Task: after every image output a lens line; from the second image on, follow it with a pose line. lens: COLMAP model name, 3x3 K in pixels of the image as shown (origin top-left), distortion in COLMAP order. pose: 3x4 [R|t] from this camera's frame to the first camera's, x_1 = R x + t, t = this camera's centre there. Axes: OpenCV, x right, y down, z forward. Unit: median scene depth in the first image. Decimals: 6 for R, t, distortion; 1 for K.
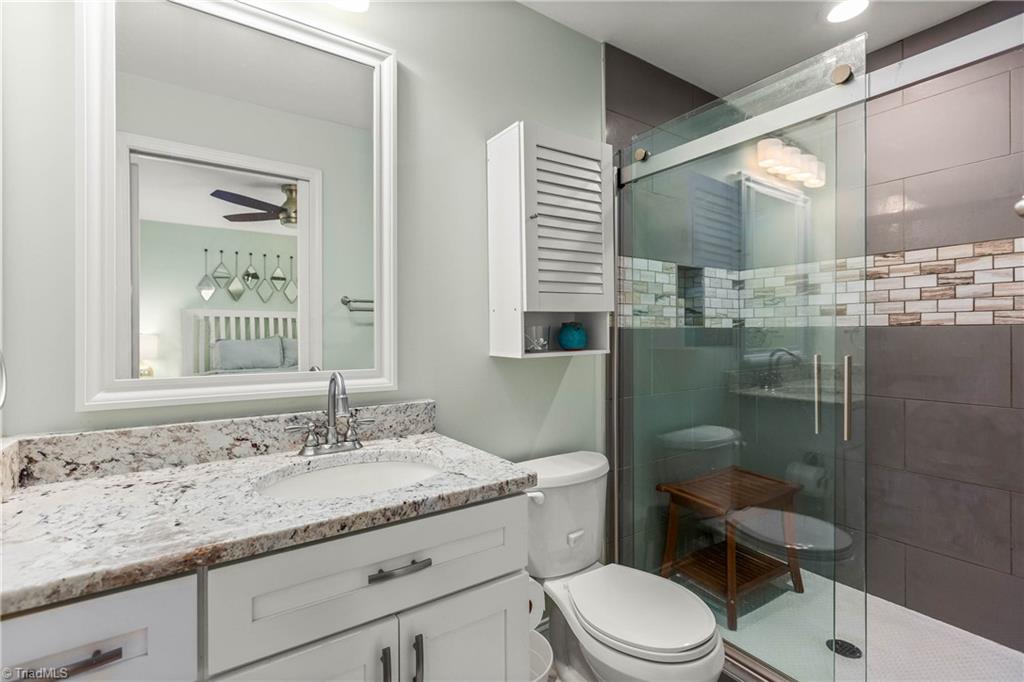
lens RADIAL K [[464.5, 0, 512.5], [0, 464.5, 325.7], [0, 0, 1]] dist [-0.000186, -0.000059]
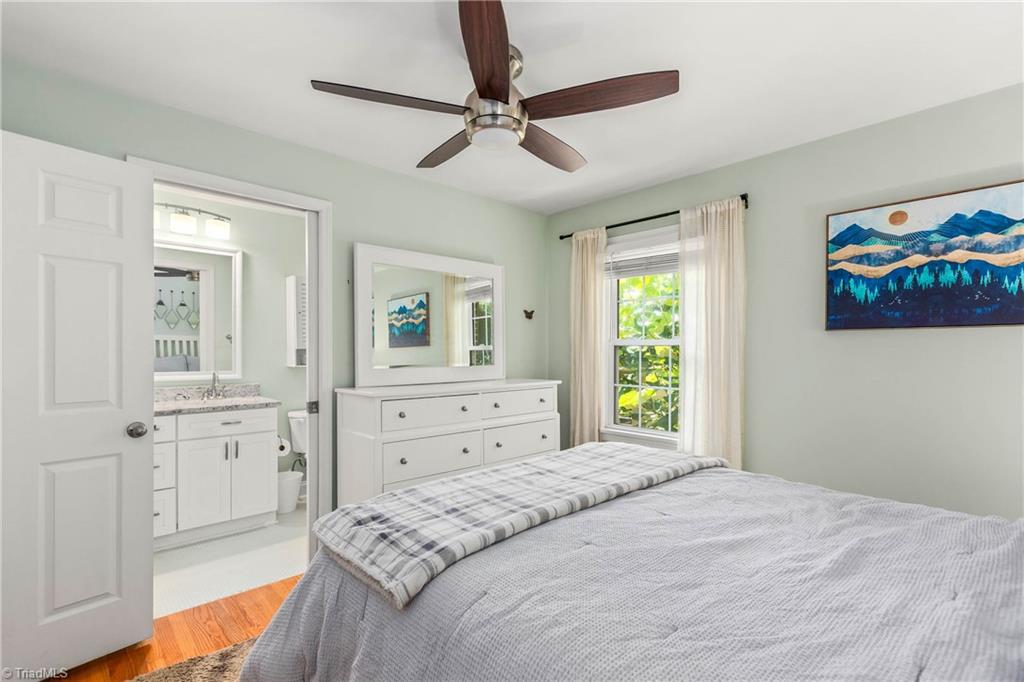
lens RADIAL K [[470.0, 0, 503.6], [0, 470.0, 339.3], [0, 0, 1]] dist [0.001682, 0.000013]
pose [[0.989516, 0.003267, 0.144383, 0.842185], [-0.002984, 0.999993, -0.002172, -0.082944], [-0.144390, 0.001718, 0.989519, -1.865238]]
